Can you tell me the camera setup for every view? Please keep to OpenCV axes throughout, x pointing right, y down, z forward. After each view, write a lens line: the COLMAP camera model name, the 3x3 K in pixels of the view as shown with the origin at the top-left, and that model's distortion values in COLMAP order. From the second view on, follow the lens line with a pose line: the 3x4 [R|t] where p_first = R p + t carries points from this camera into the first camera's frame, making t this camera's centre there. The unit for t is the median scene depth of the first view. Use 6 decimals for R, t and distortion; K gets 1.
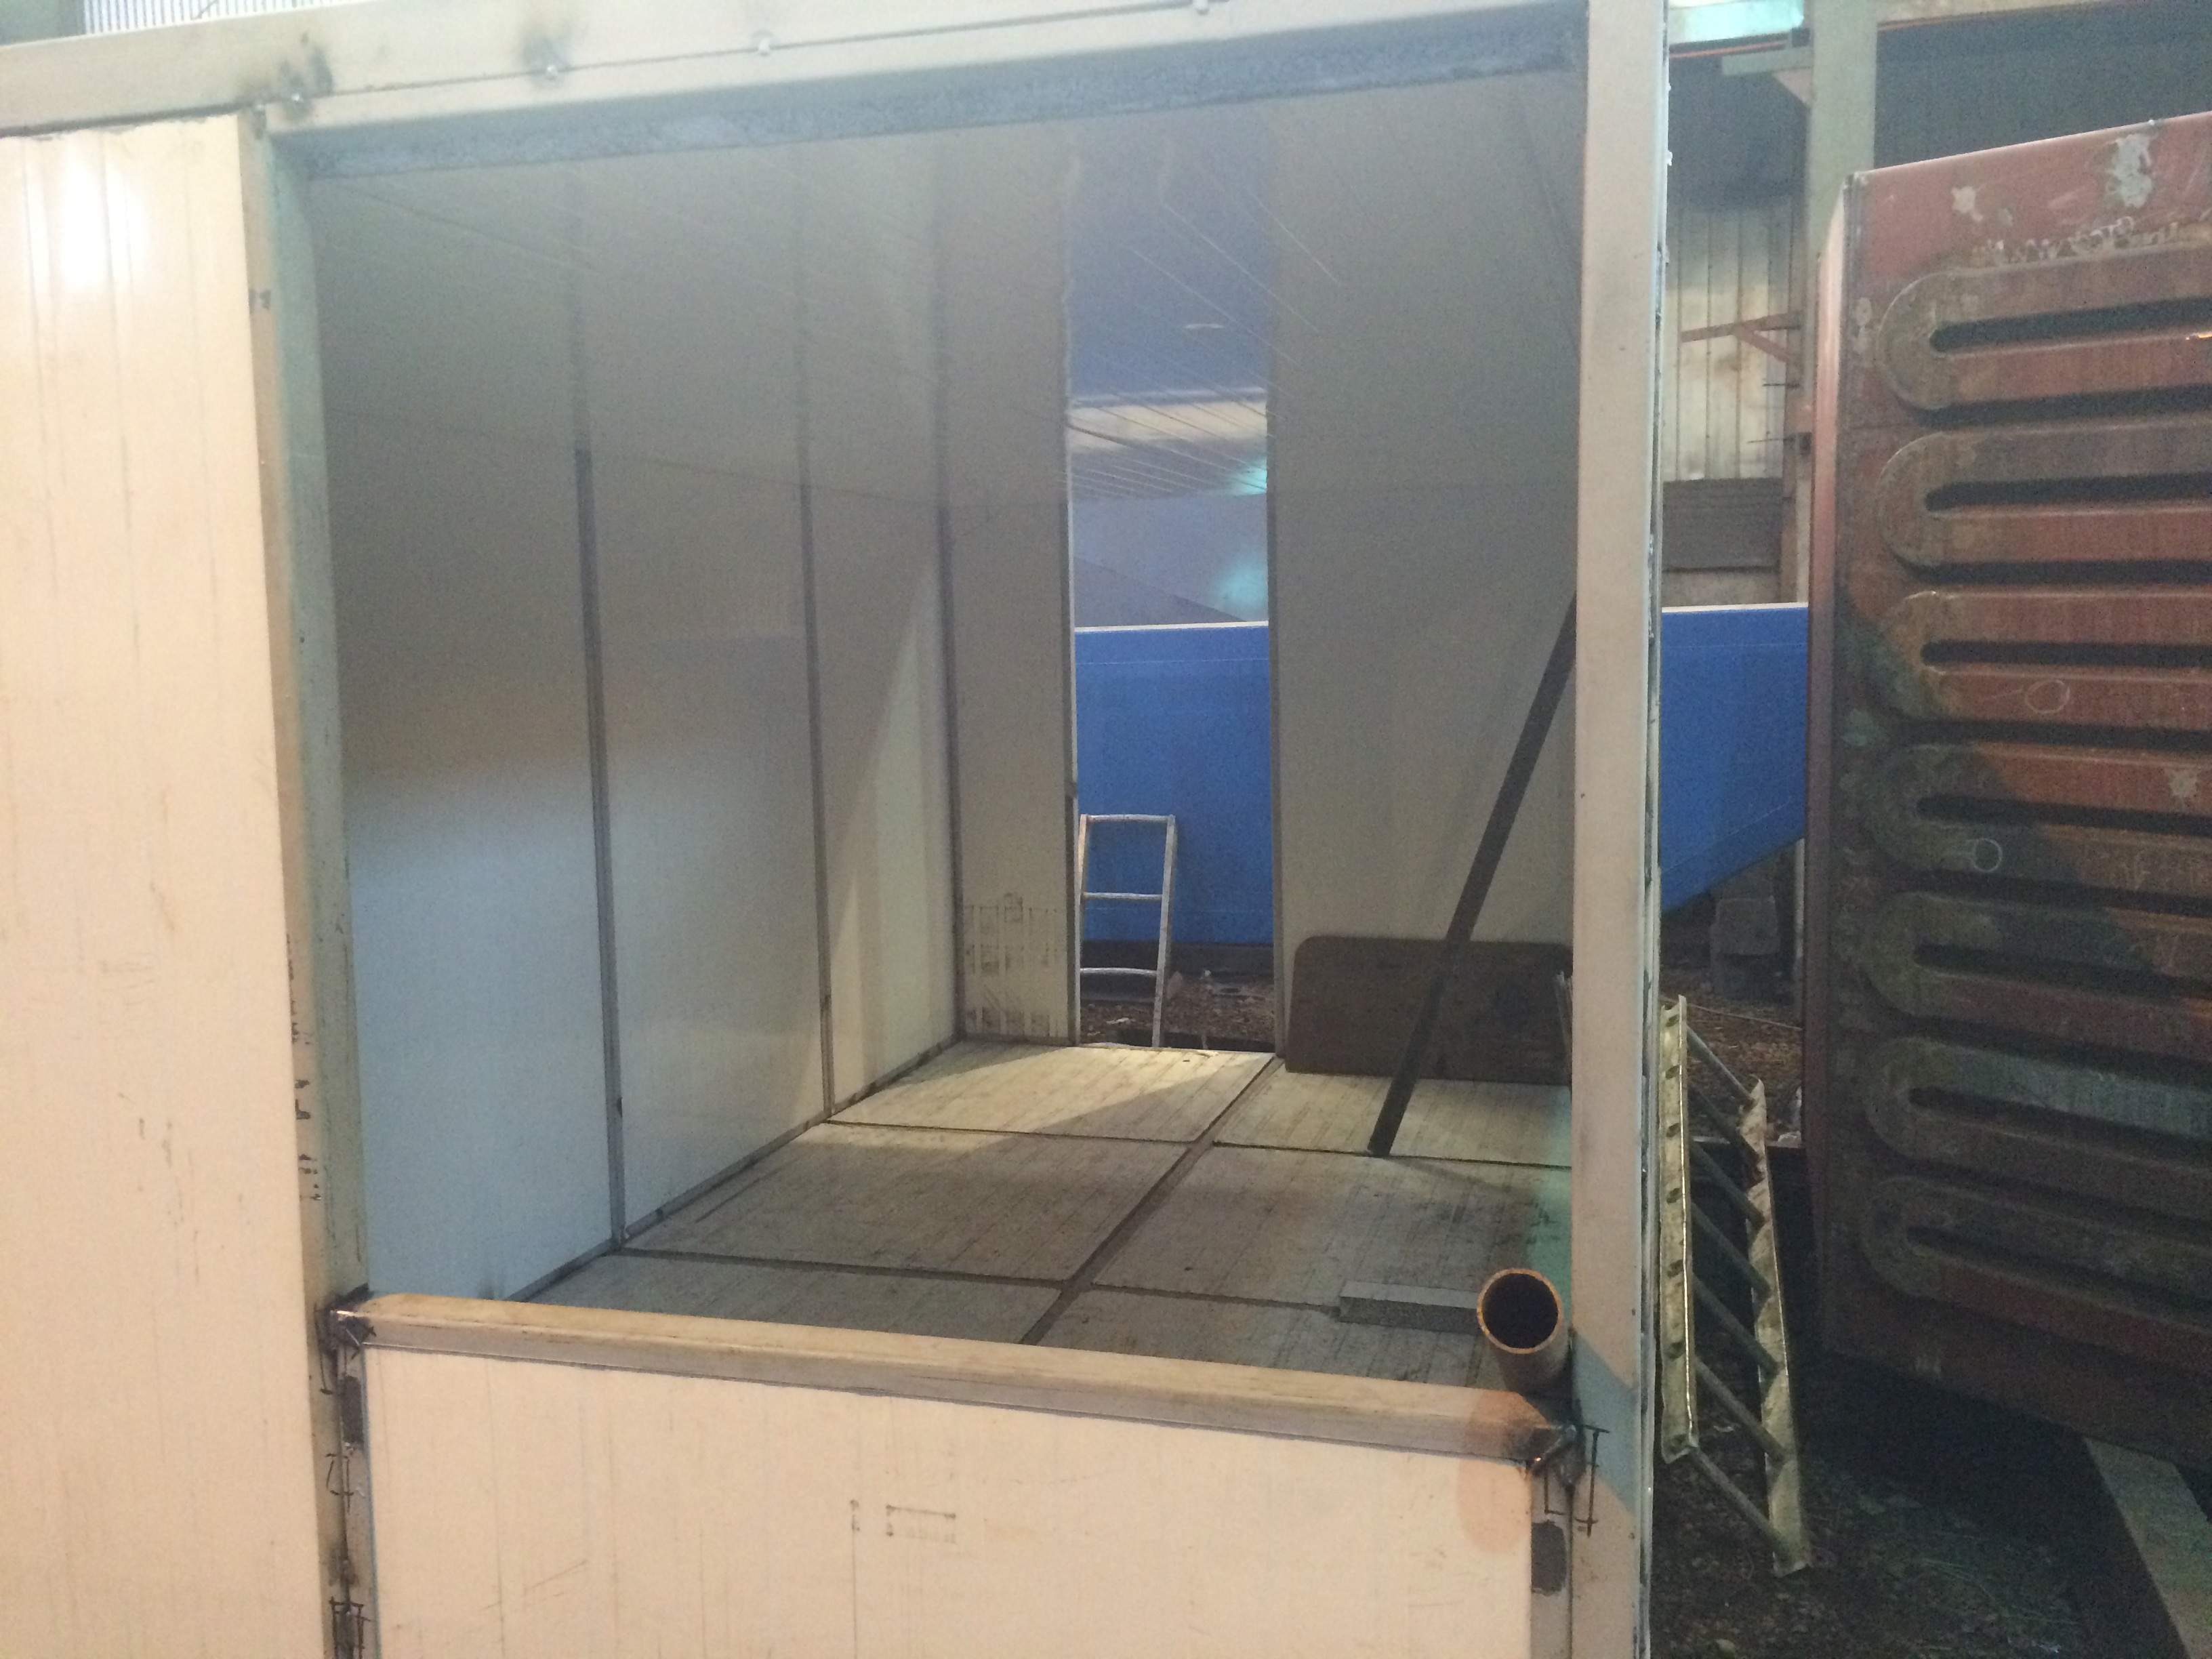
lens RADIAL K [[1880.7, 0, 1108.3], [0, 1880.7, 821.2], [0, 0, 1]] dist [0.084095, -0.111740]
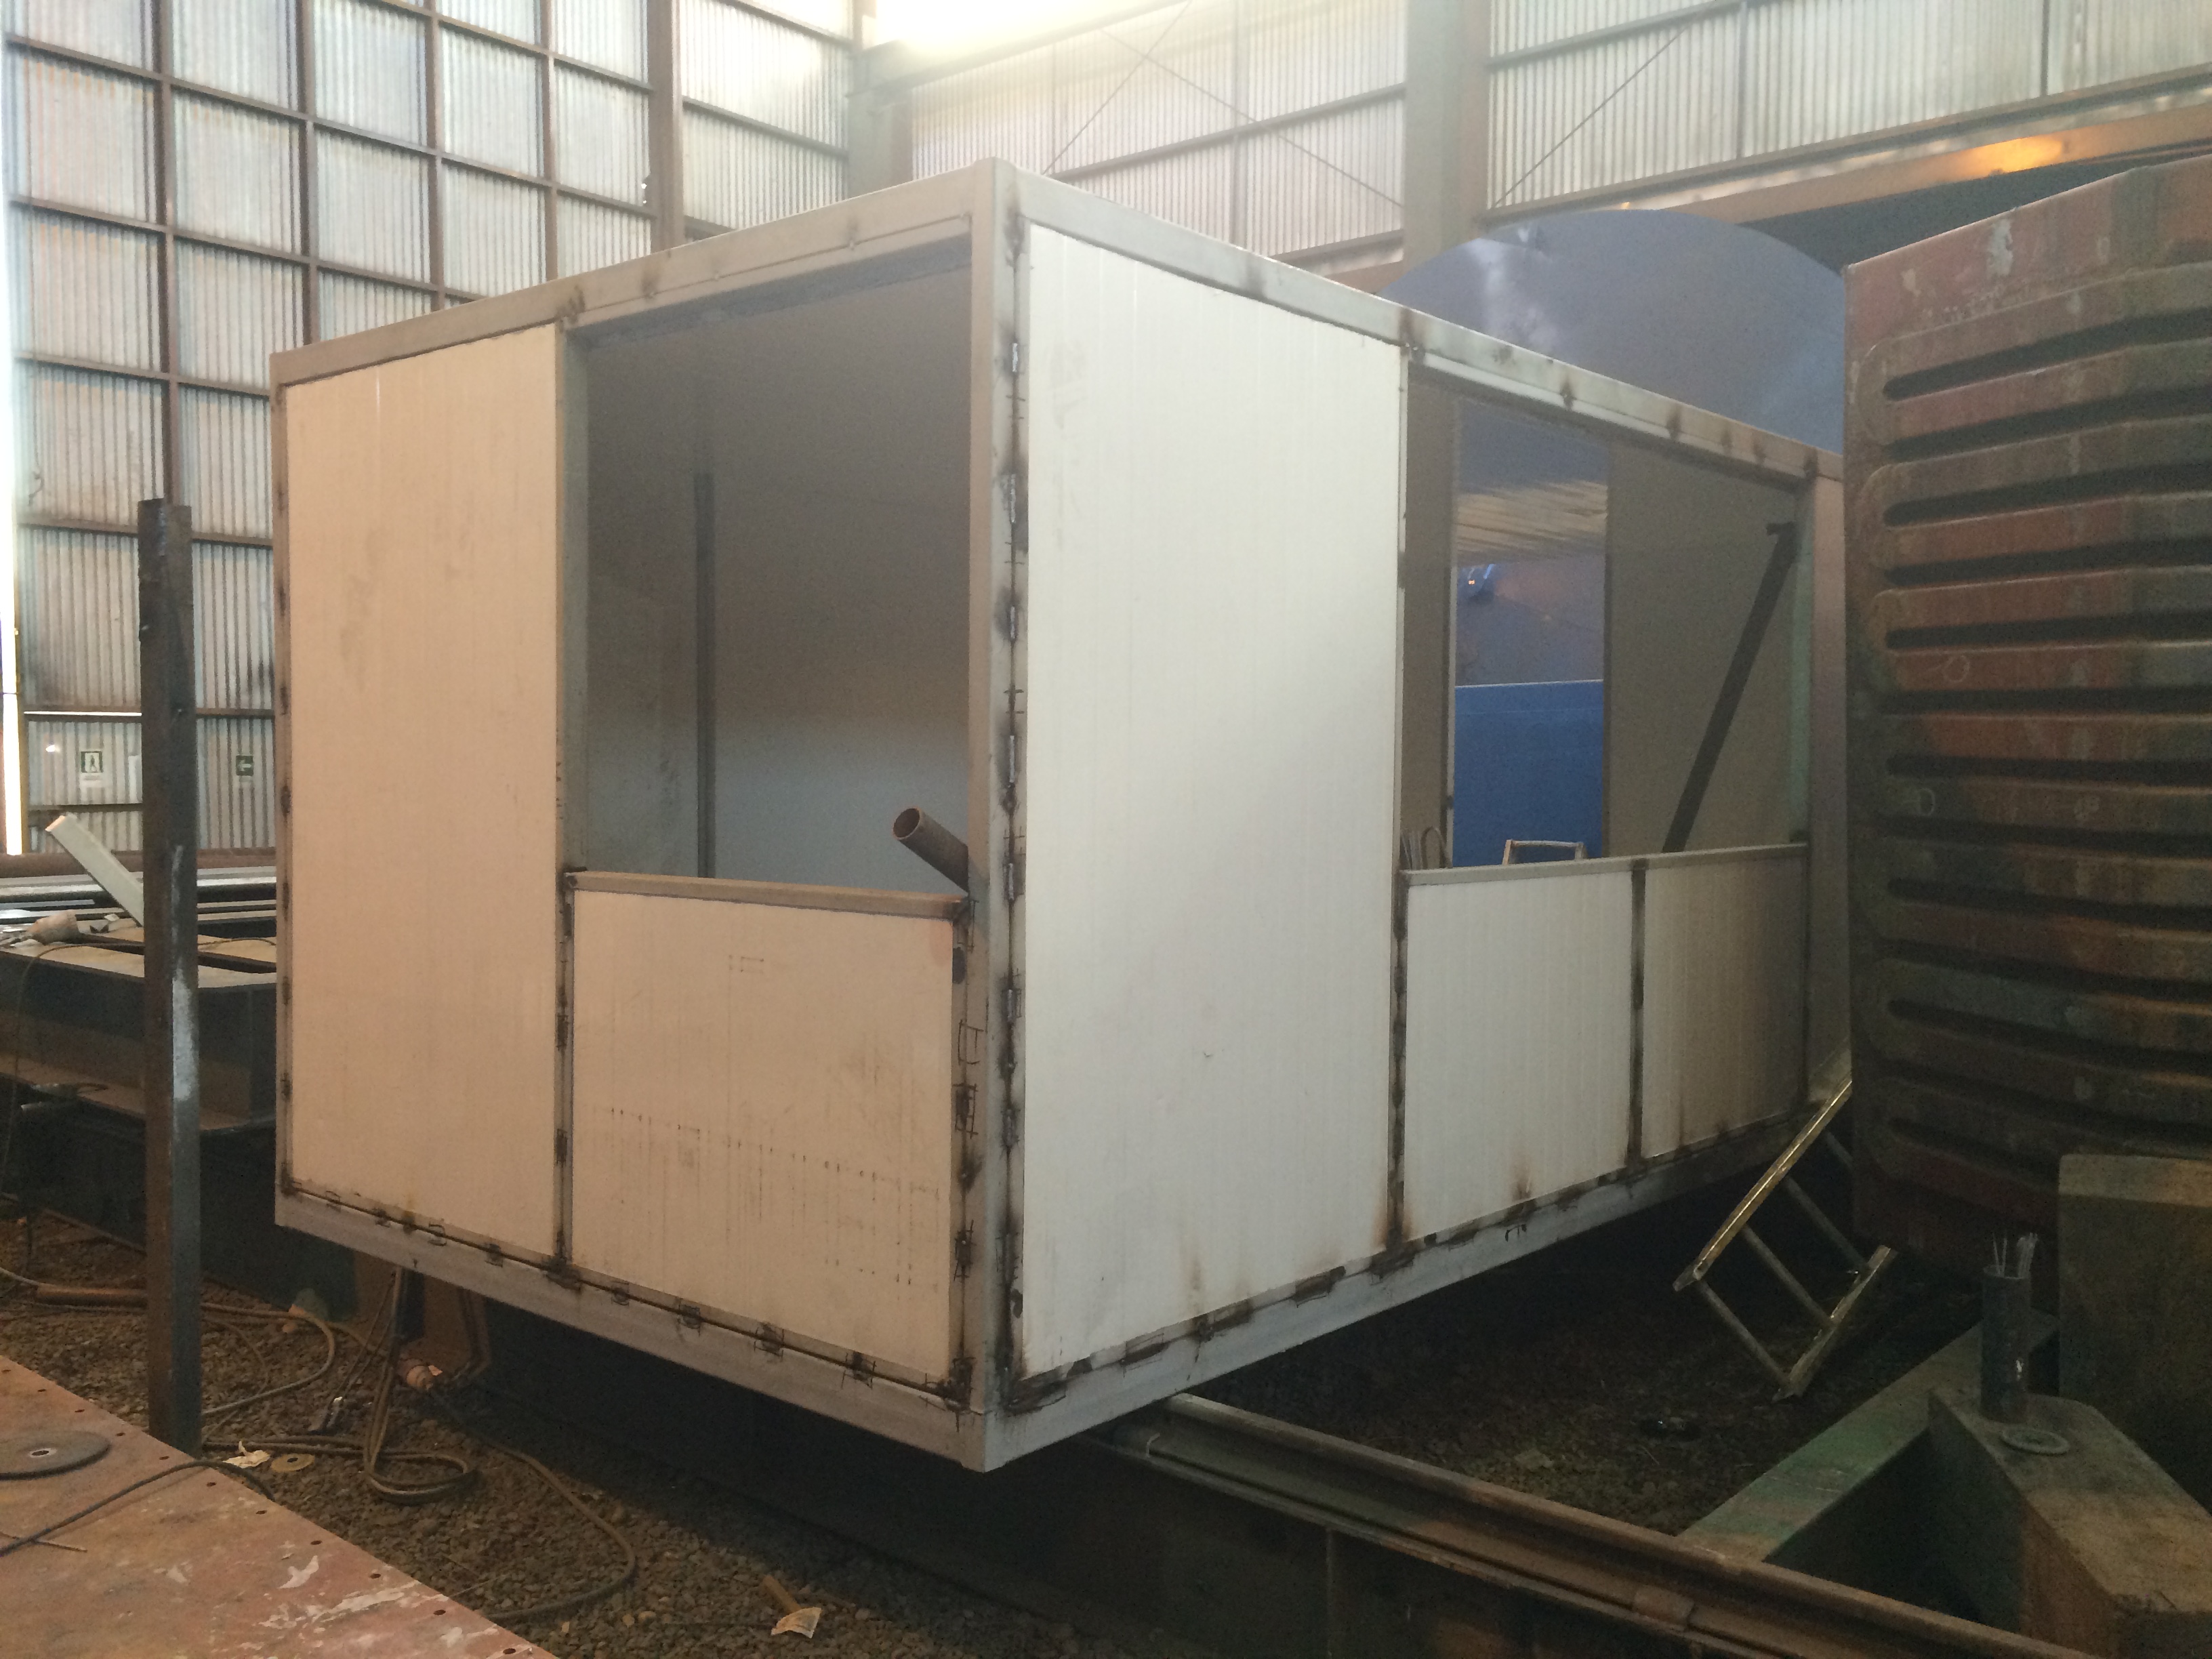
lens RADIAL K [[1880.7, 0, 1114.7], [0, 1880.7, 820.2], [0, 0, 1]] dist [0.084095, -0.111740]
pose [[0.909900, 0.037611, -0.413120, 0.522768], [-0.067055, 0.996120, -0.057000, 0.142268], [0.409373, 0.079566, 0.908891, -0.343740]]
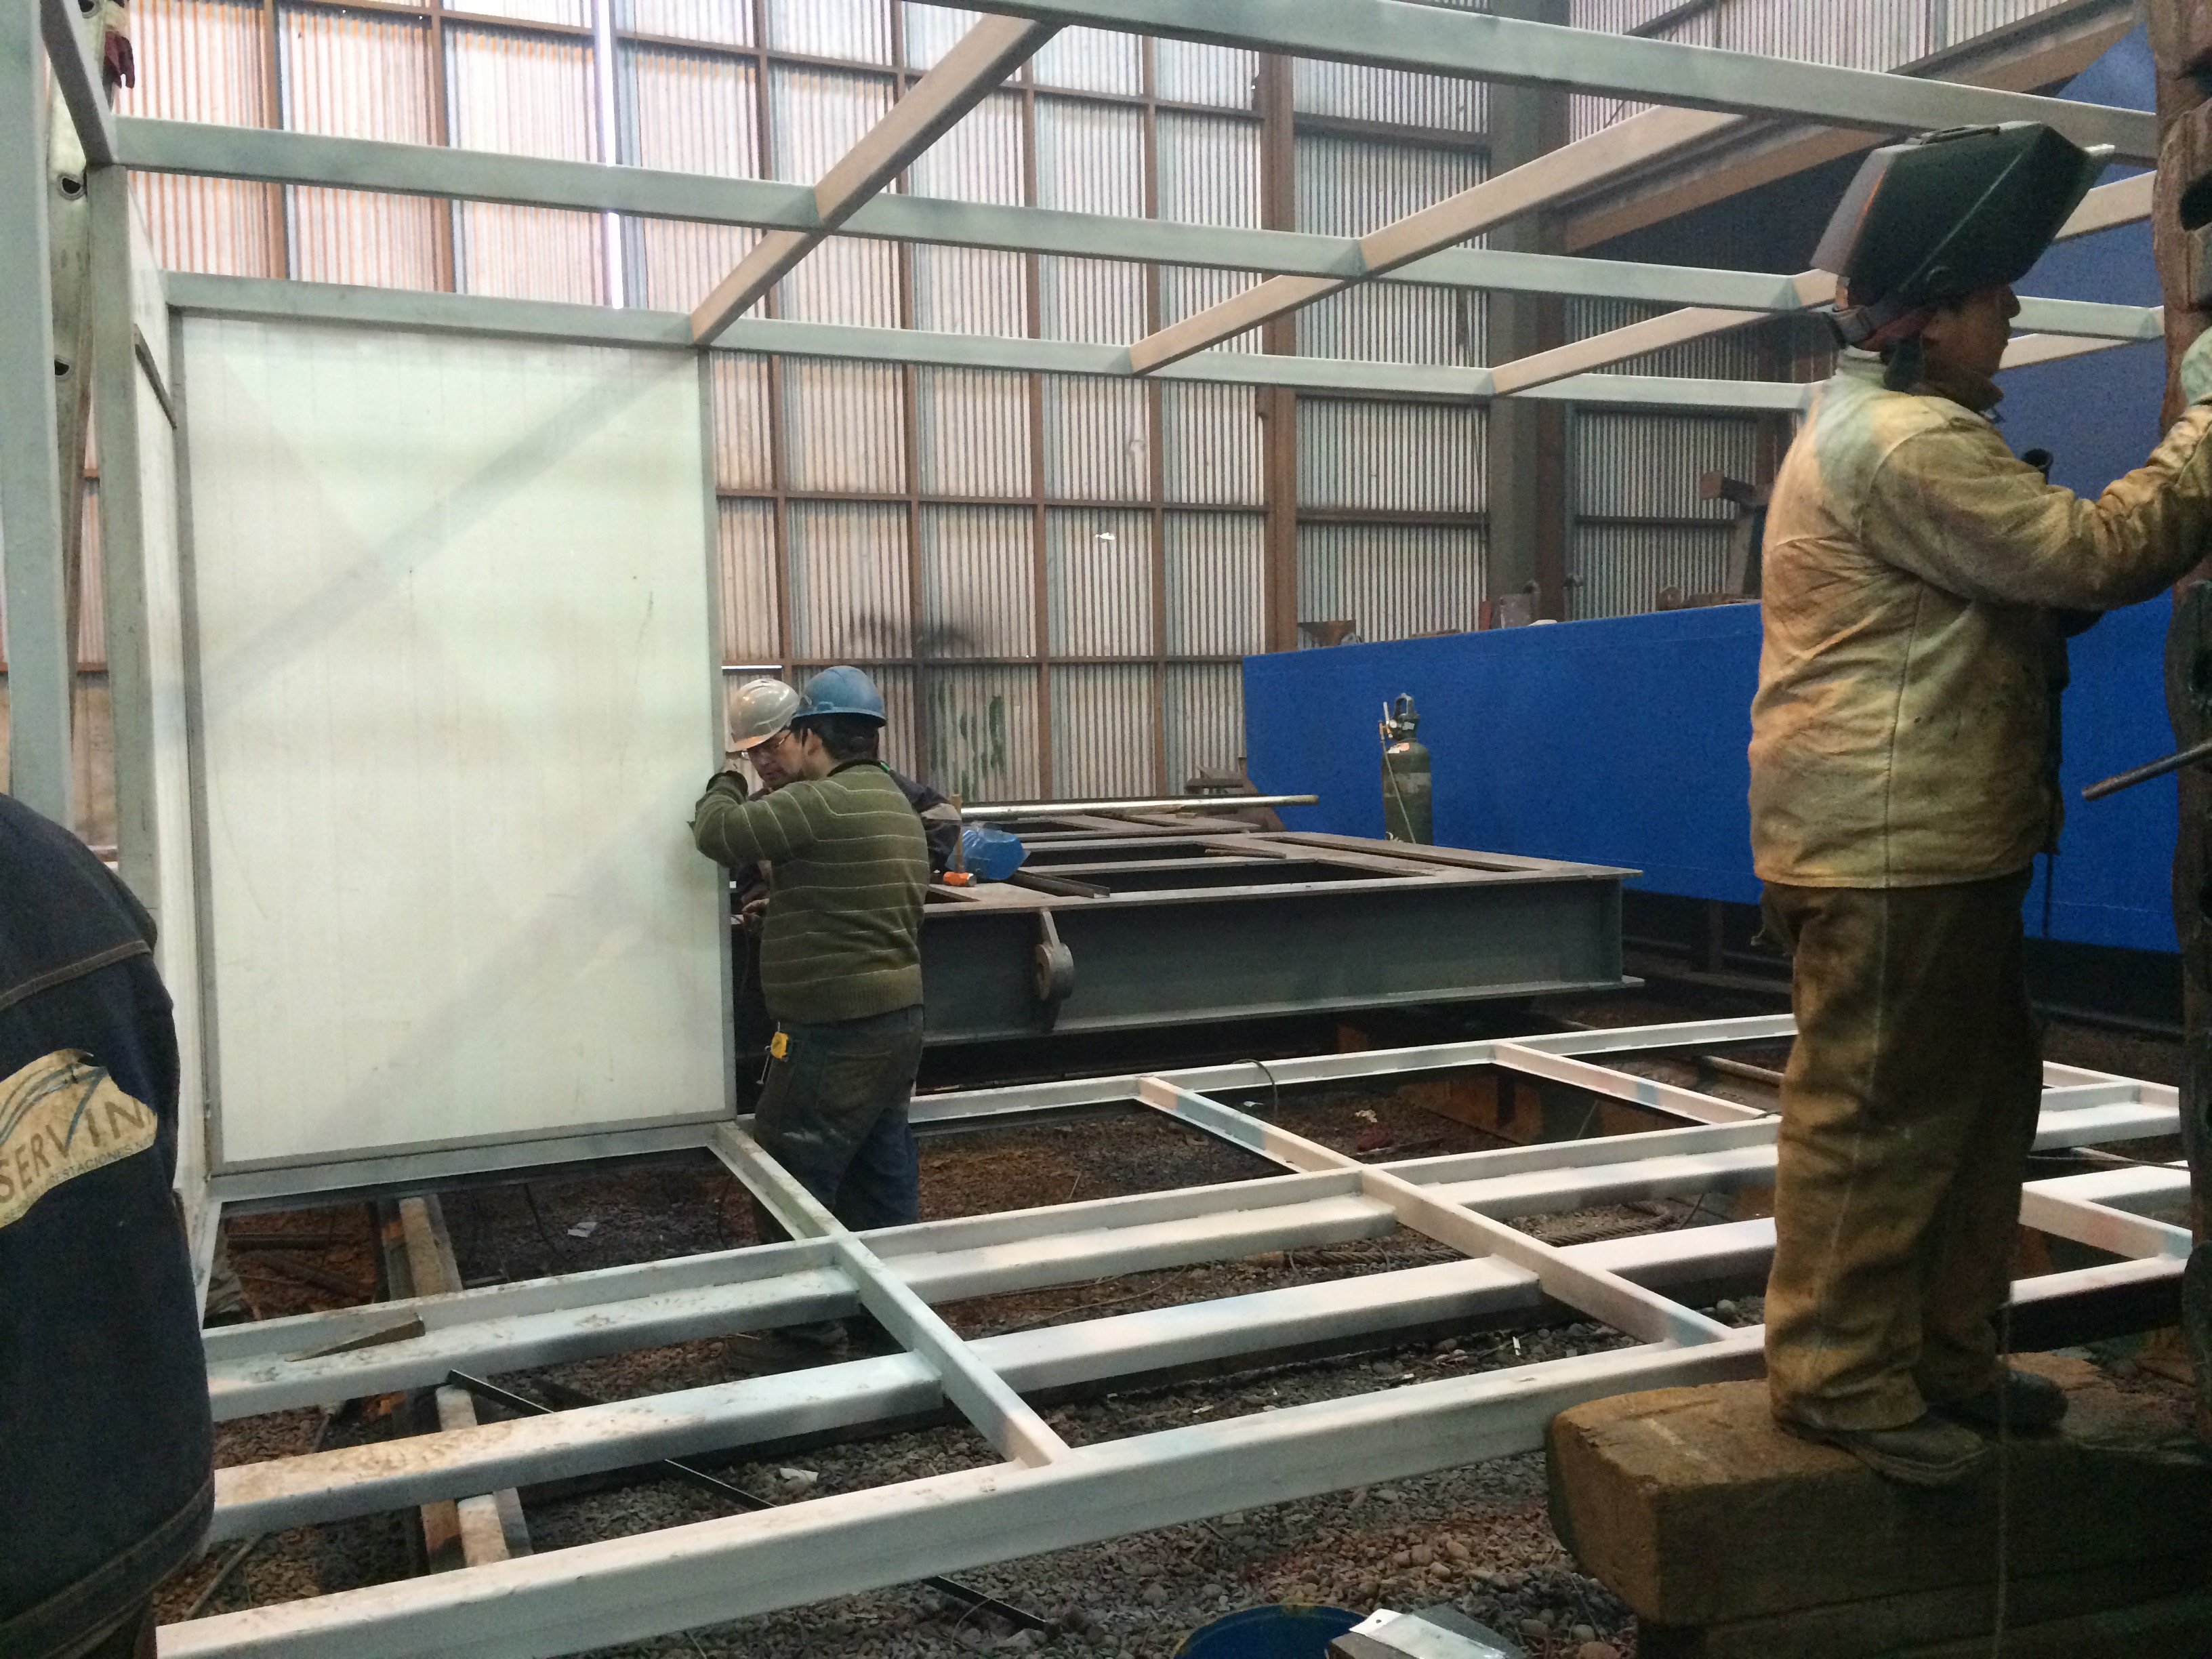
lens RADIAL K [[1880.7, 0, 1105.2], [0, 1880.7, 834.9], [0, 0, 1]] dist [0.084095, -0.111740]
pose [[0.627443, 0.062058, -0.776186, 0.775530], [-0.078573, 0.996777, 0.016179, 0.082563], [0.774688, 0.050836, 0.630297, 0.328709]]
